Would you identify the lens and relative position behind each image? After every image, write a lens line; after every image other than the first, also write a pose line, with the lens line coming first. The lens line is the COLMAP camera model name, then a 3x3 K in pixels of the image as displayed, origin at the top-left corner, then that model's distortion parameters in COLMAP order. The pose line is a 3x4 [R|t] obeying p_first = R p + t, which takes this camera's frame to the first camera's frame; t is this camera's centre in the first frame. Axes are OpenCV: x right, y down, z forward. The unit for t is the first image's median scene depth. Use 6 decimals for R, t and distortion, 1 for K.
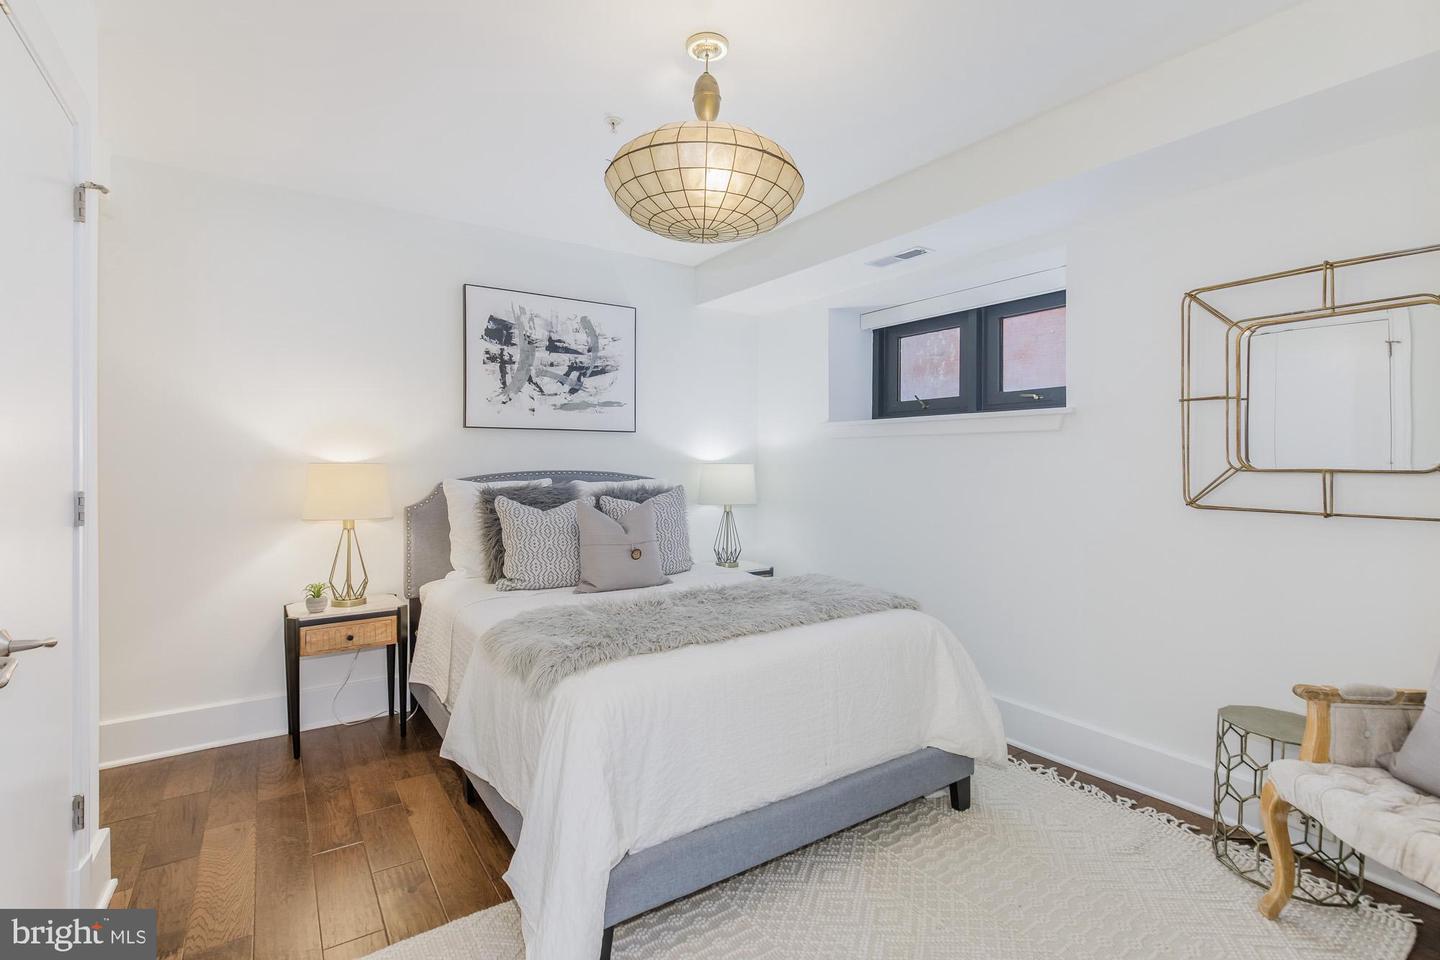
lens RADIAL K [[672.9, 0, 719.1], [0, 672.9, 471.7], [0, 0, 1]] dist [-0.001008, -0.000238]
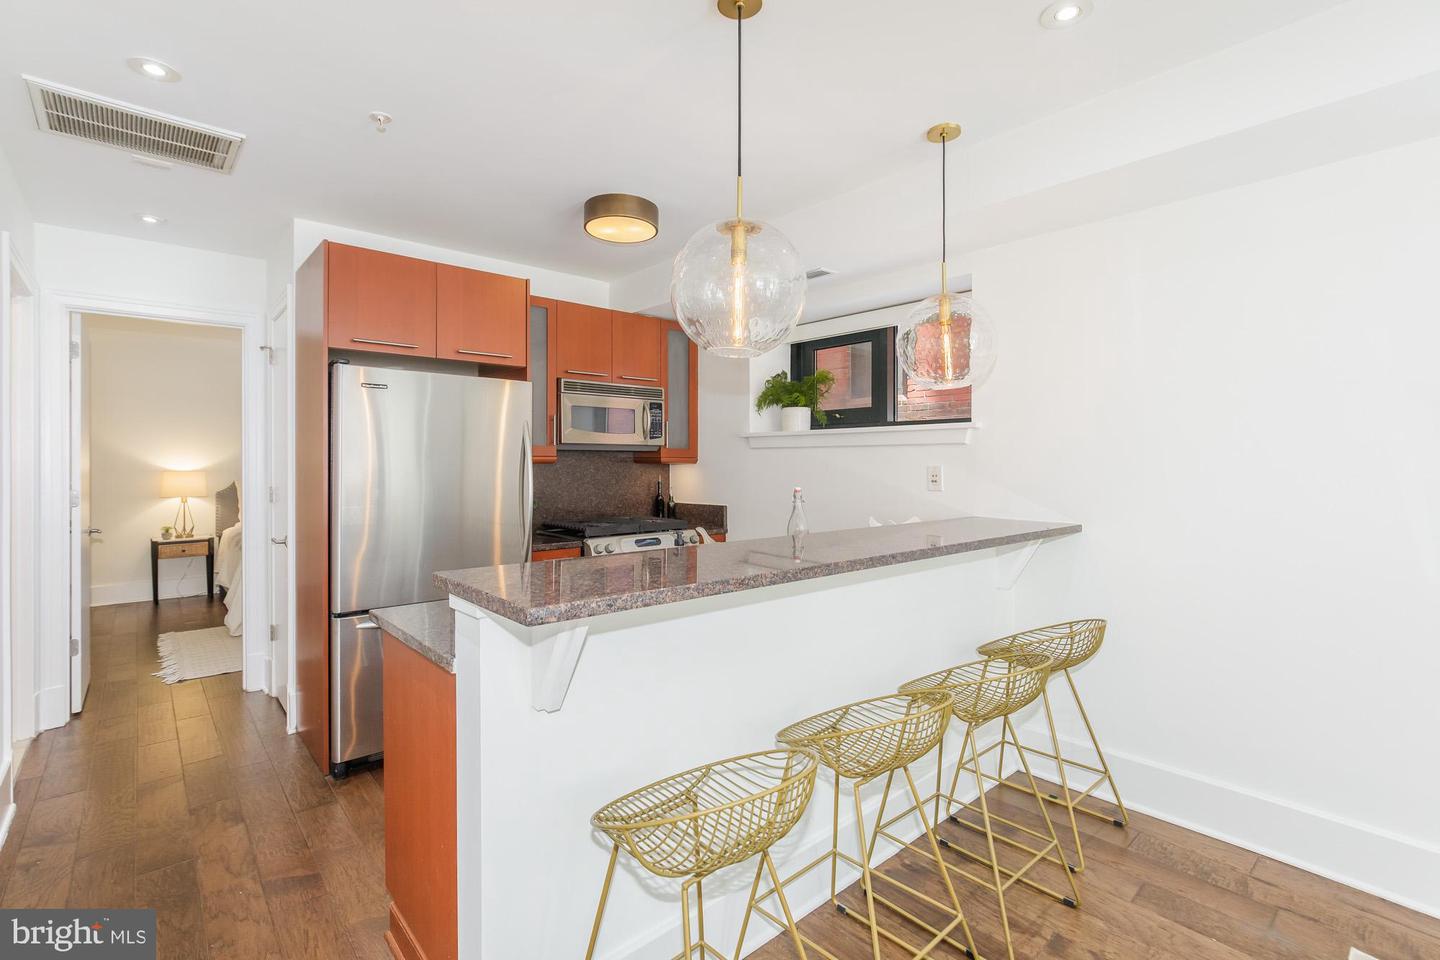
lens RADIAL K [[672.9, 0, 719.1], [0, 672.9, 471.7], [0, 0, 1]] dist [-0.001008, -0.000238]
pose [[0.992513, -0.005228, 0.122028, 0.878458], [0.007041, 0.999871, -0.014430, 0.032608], [-0.121937, 0.015181, 0.992422, -1.331406]]
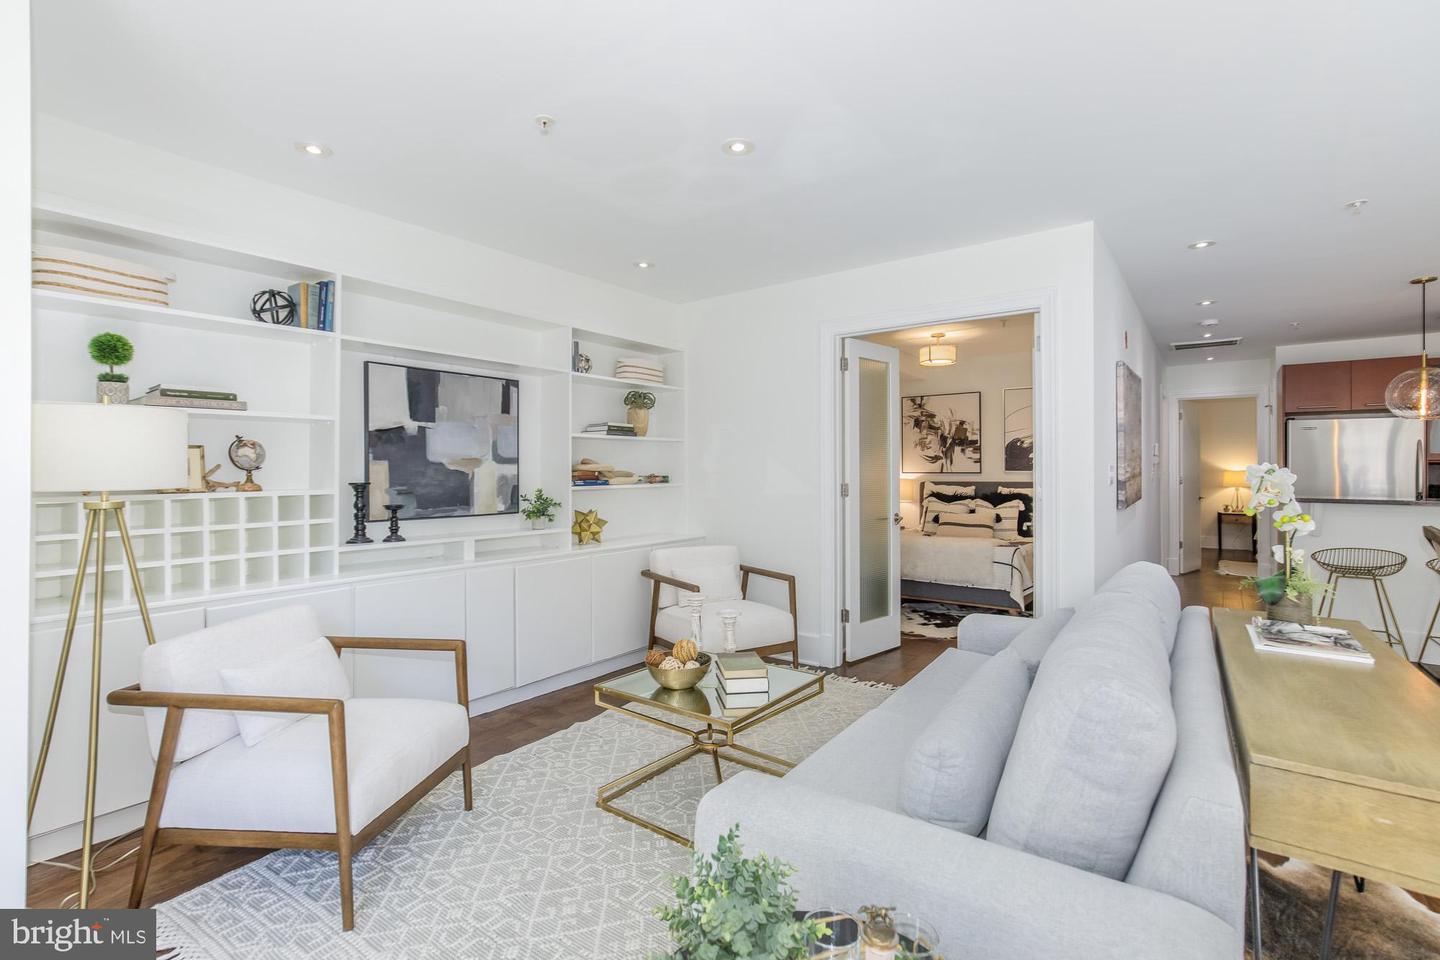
lens RADIAL K [[672.9, 0, 719.1], [0, 672.9, 471.7], [0, 0, 1]] dist [-0.001008, -0.000238]
pose [[0.327881, -0.004220, -0.944710, 1.874067], [-0.018366, 0.999773, -0.010841, 0.076474], [0.944541, 0.020905, 0.327729, -2.696942]]
